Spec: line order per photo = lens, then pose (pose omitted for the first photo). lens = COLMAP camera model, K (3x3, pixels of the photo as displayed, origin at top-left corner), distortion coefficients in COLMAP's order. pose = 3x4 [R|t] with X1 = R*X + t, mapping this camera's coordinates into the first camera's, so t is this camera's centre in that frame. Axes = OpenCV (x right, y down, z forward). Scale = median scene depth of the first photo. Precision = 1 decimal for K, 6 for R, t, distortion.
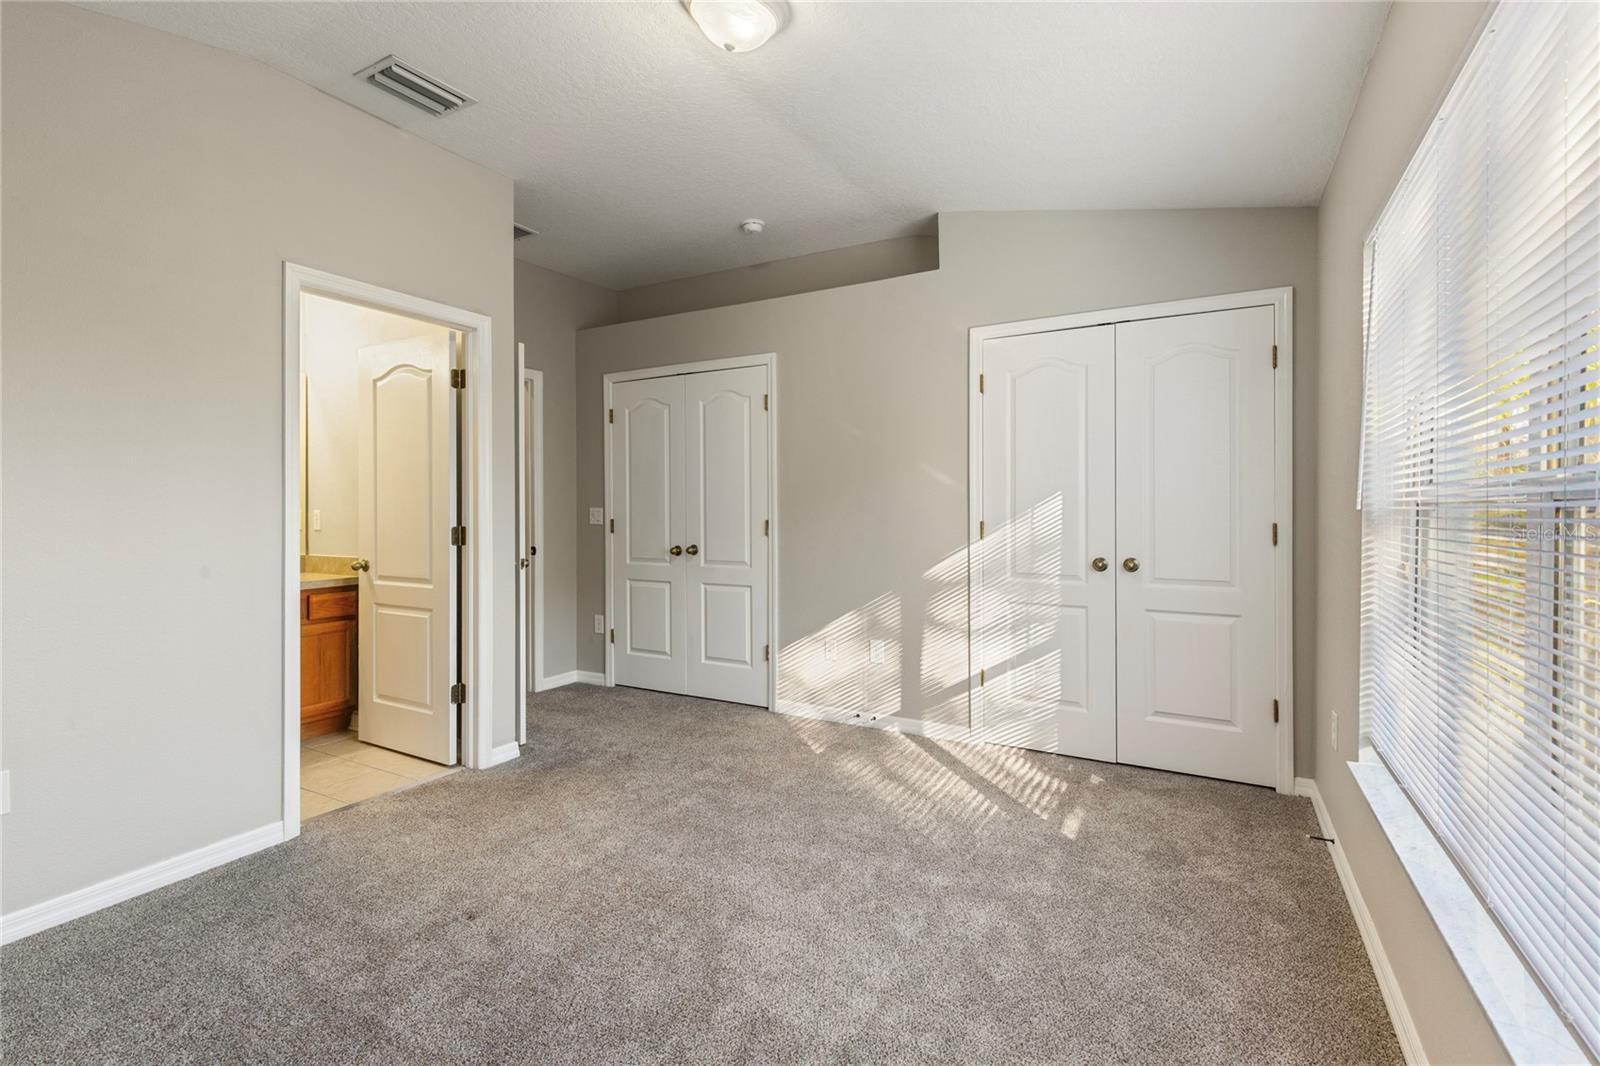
lens RADIAL K [[742.6, 0, 794.2], [0, 742.6, 506.2], [0, 0, 1]] dist [0.002199, 0.000067]
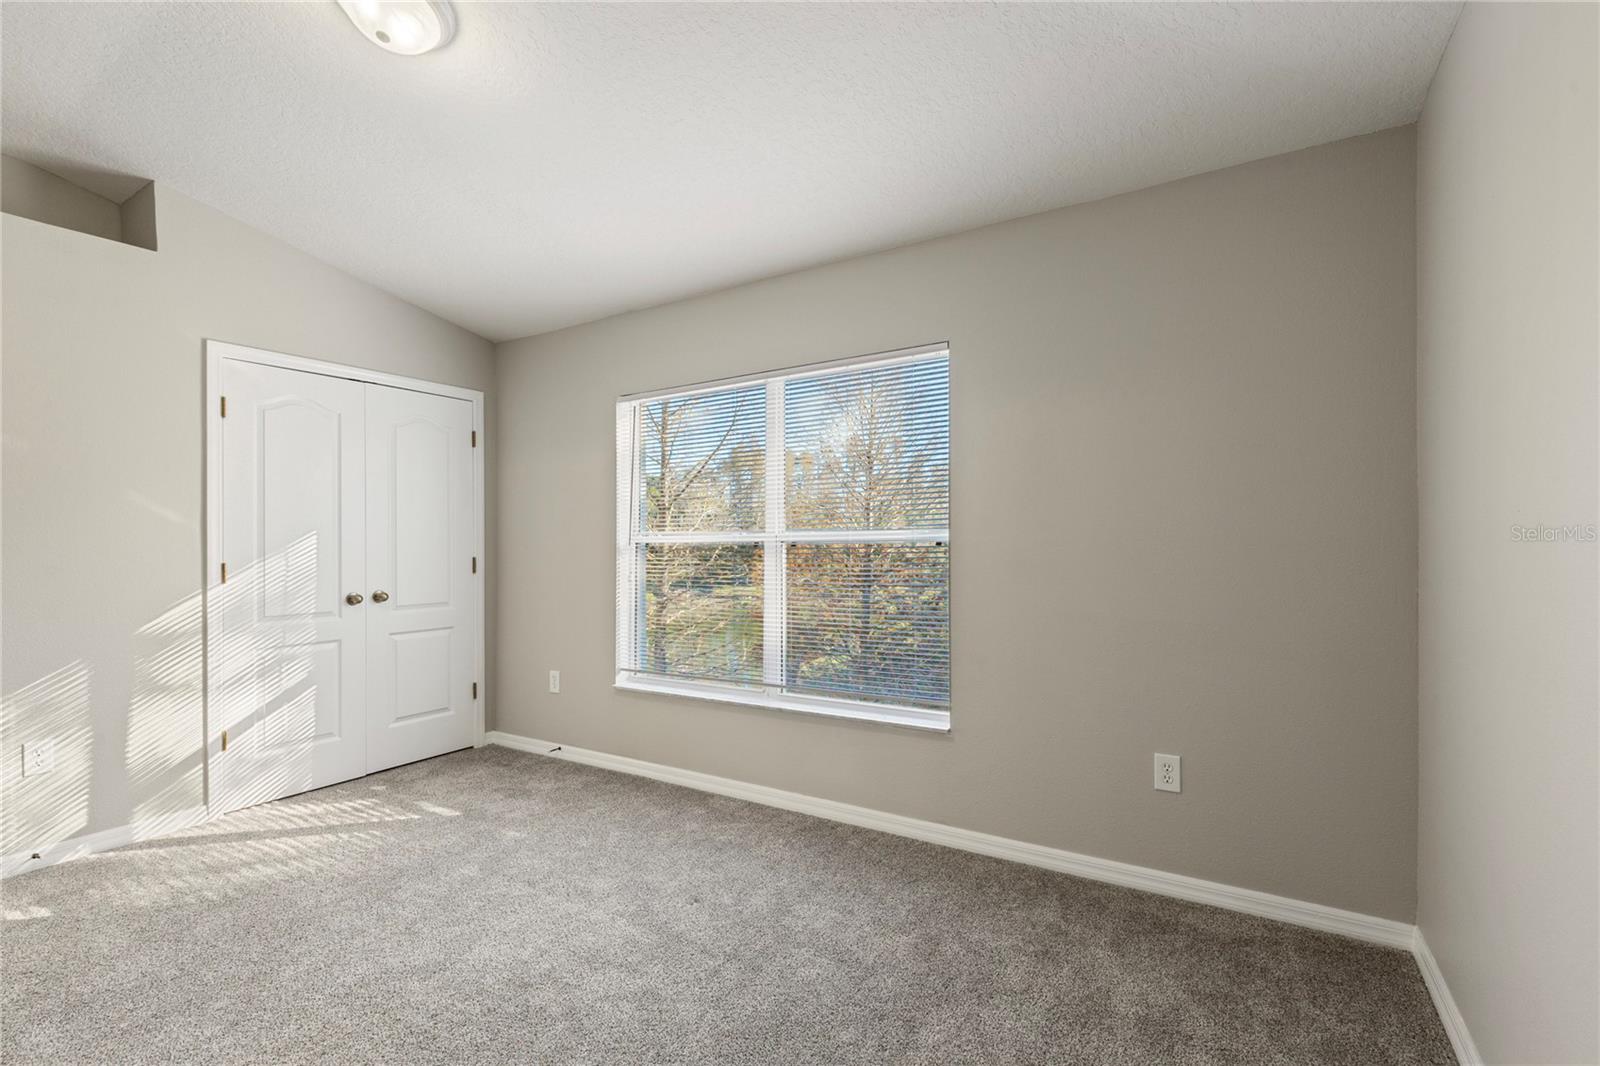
lens RADIAL K [[729.1, 0, 800.1], [0, 729.1, 538.5], [0, 0, 1]] dist [0.000459, -0.000109]
pose [[0.012485, 0.009329, 0.999879, -0.658082], [0.003460, 0.999950, -0.009373, 0.002077], [-0.999916, 0.003576, 0.012452, 0.330965]]
